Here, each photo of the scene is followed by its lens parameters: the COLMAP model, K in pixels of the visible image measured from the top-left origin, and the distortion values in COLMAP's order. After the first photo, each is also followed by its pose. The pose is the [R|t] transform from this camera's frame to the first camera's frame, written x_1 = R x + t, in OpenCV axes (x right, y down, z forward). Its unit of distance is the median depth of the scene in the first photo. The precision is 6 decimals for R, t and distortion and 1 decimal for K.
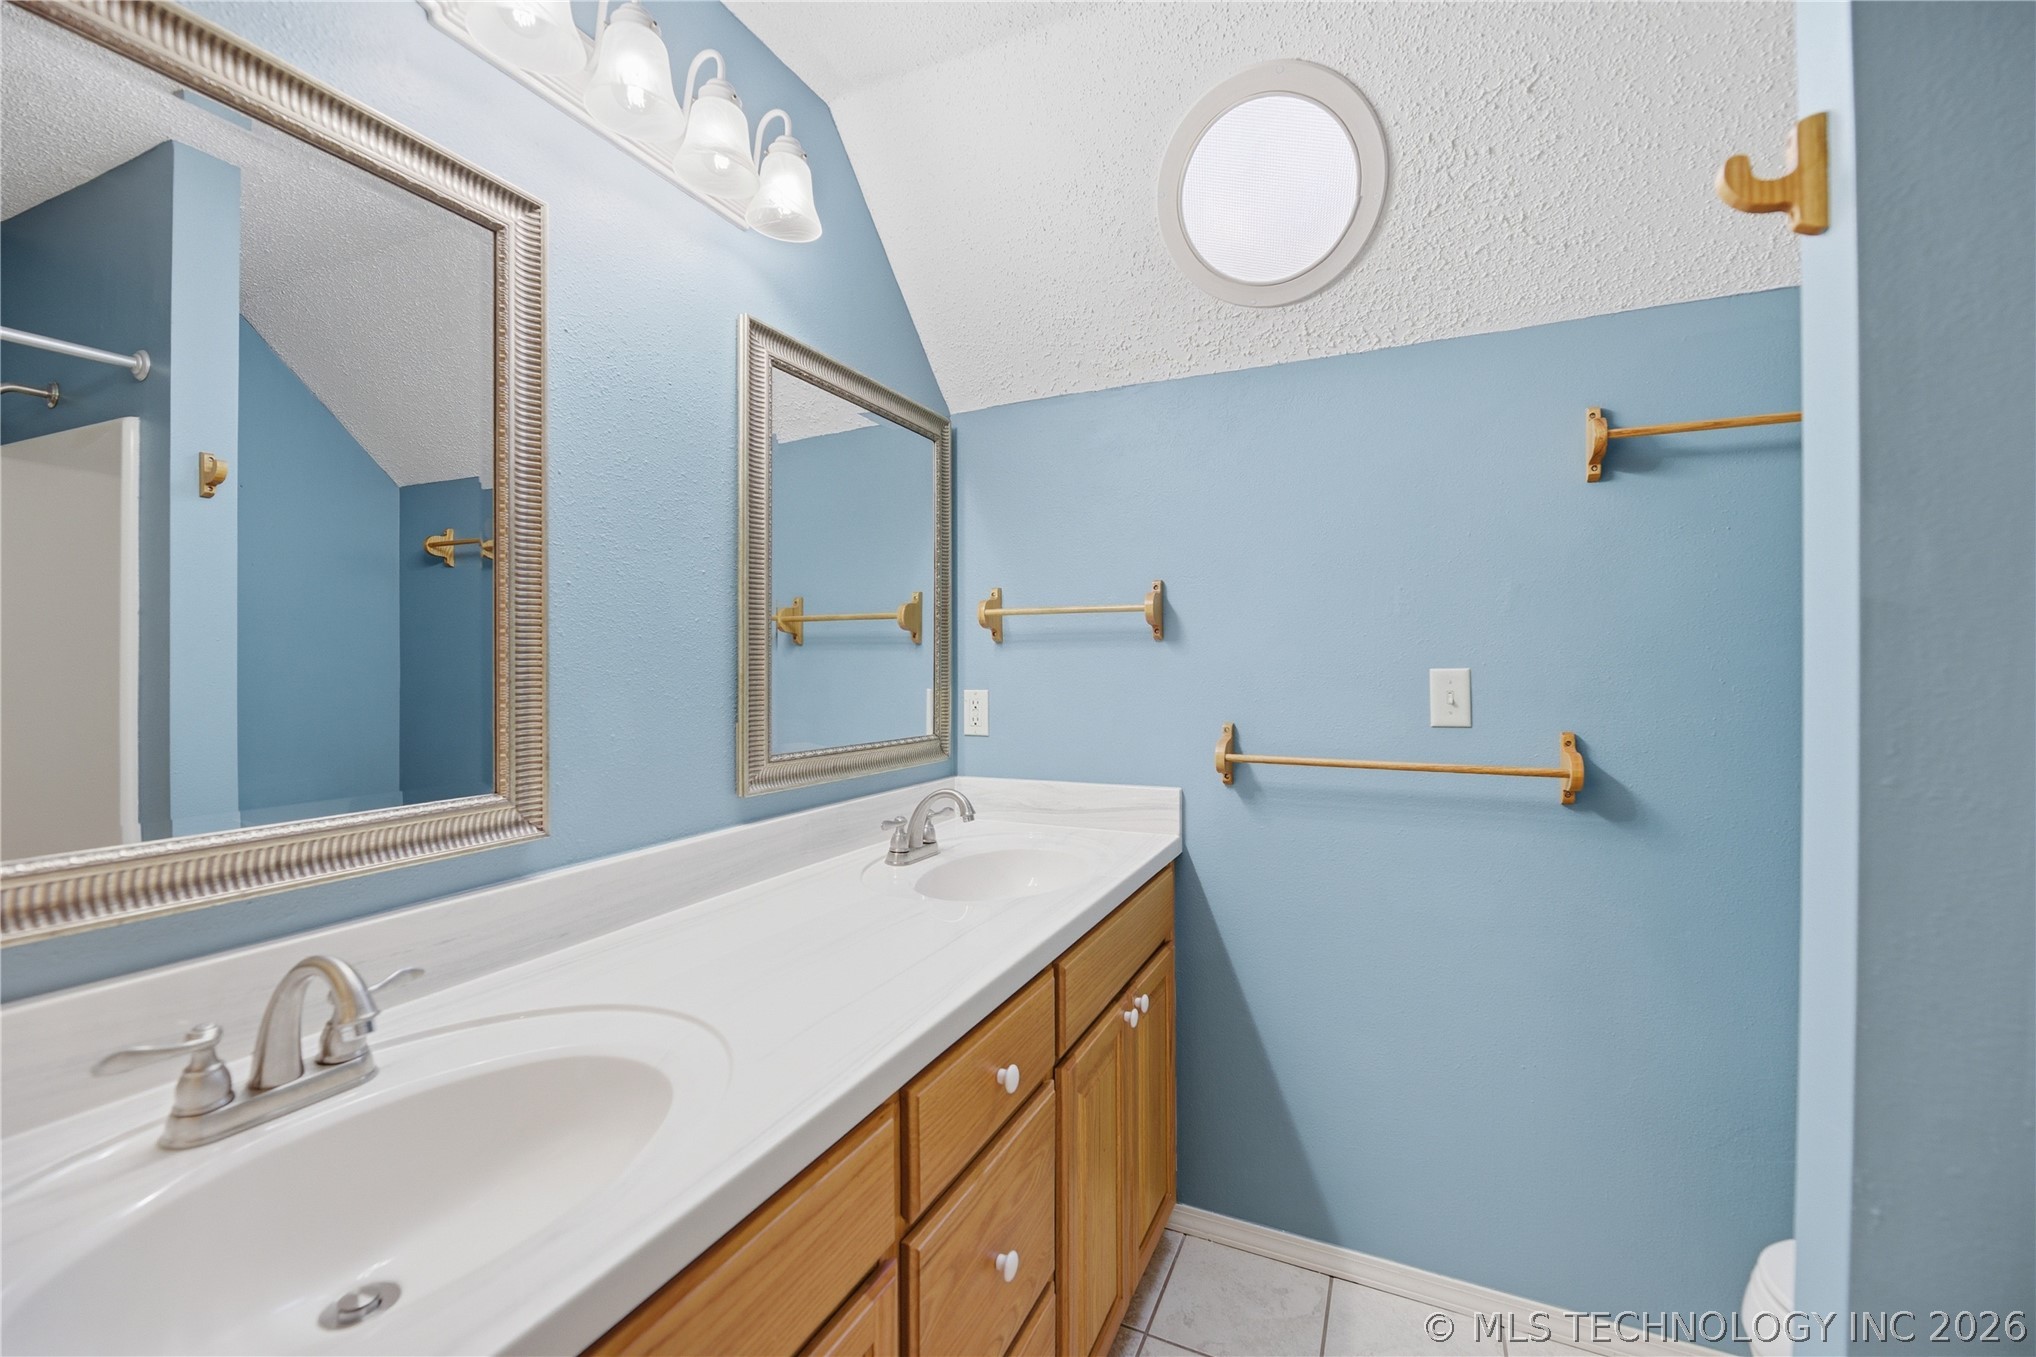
lens RADIAL K [[841.7, 0, 1016.3], [0, 841.7, 672.2], [0, 0, 1]] dist [-0.004013, -0.000700]
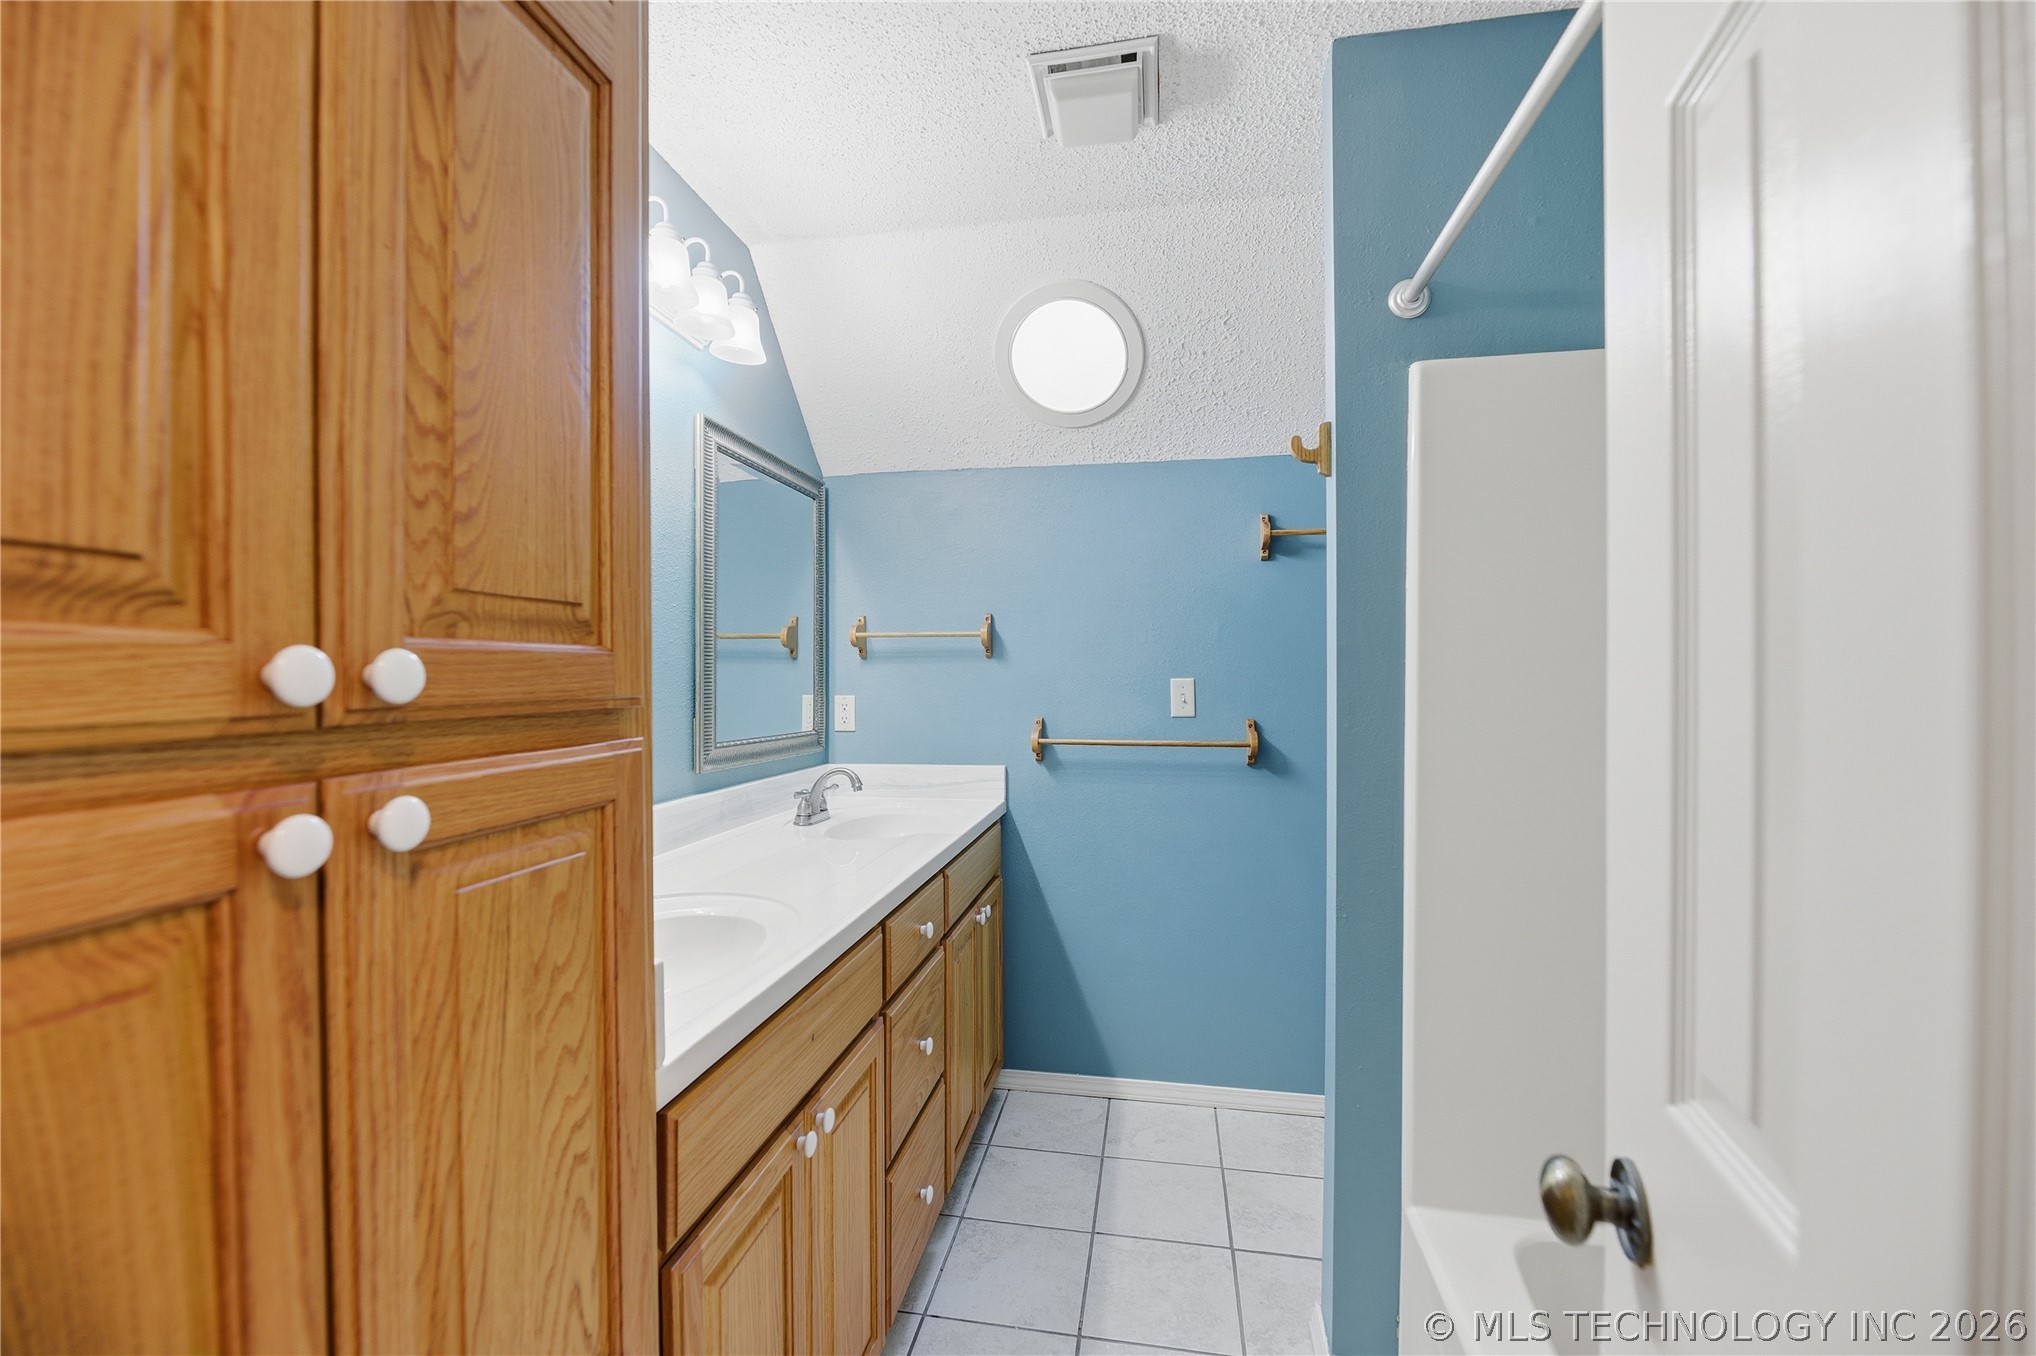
lens RADIAL K [[841.7, 0, 1016.3], [0, 841.7, 680.8], [0, 0, 1]] dist [-0.004013, -0.000700]
pose [[0.965347, 0.000644, 0.260968, -0.160669], [0.000659, 0.999988, -0.004904, 0.006922], [-0.260968, 0.004906, 0.965335, -0.366825]]
